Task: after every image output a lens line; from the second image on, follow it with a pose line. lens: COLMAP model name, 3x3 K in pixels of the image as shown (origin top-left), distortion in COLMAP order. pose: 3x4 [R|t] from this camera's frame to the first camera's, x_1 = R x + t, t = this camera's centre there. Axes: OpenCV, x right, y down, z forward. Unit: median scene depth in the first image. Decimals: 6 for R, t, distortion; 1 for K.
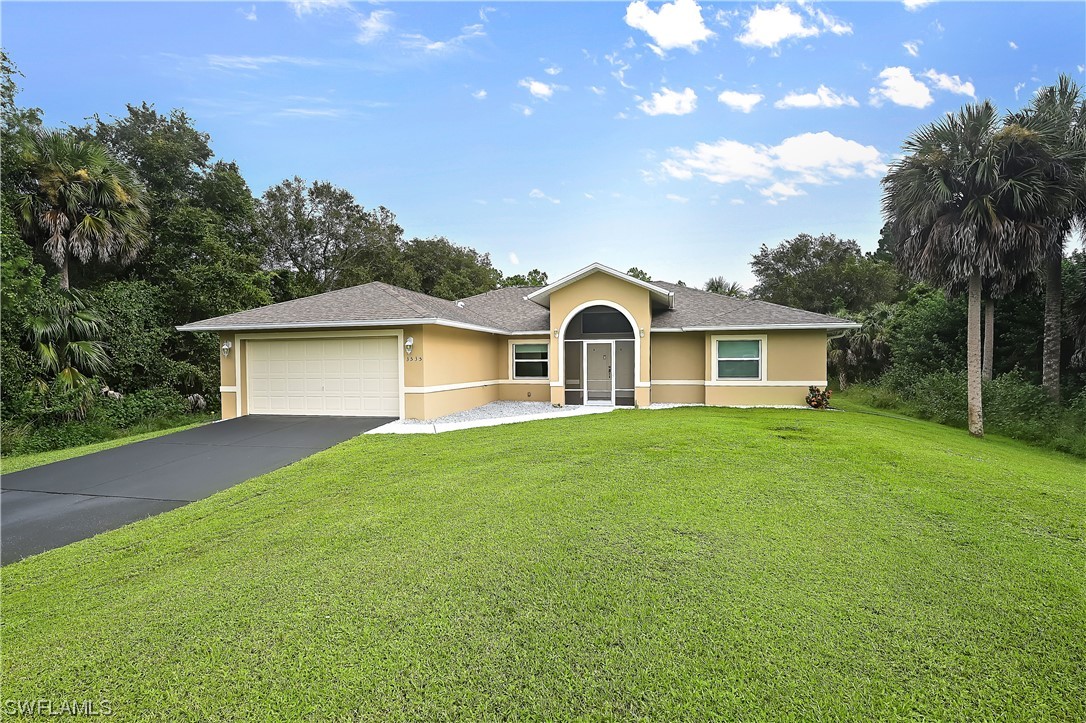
lens RADIAL K [[442.7, 0, 578.0], [0, 442.7, 363.3], [0, 0, 1]] dist [0.000444, -0.000025]
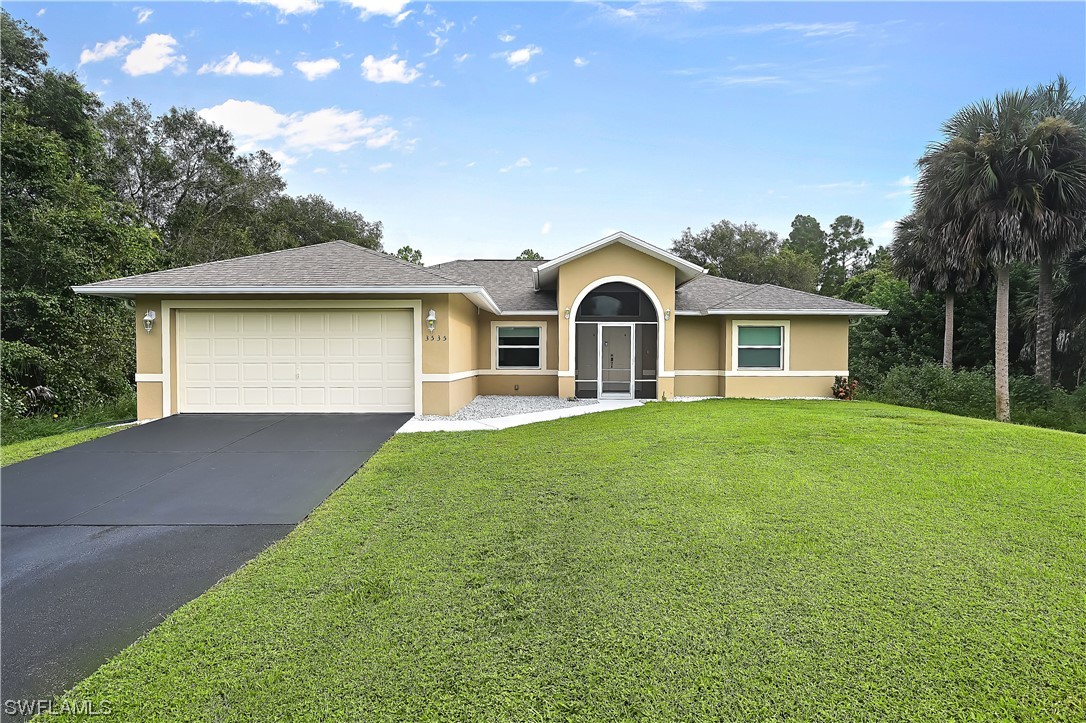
lens RADIAL K [[509.4, 0, 507.4], [0, 509.4, 360.9], [0, 0, 1]] dist [0.000363, 0.000922]
pose [[0.979603, 0.008076, 0.200782, -0.359169], [-0.006952, 0.999956, -0.006301, 0.029744], [-0.200824, 0.004776, 0.979616, 0.077214]]
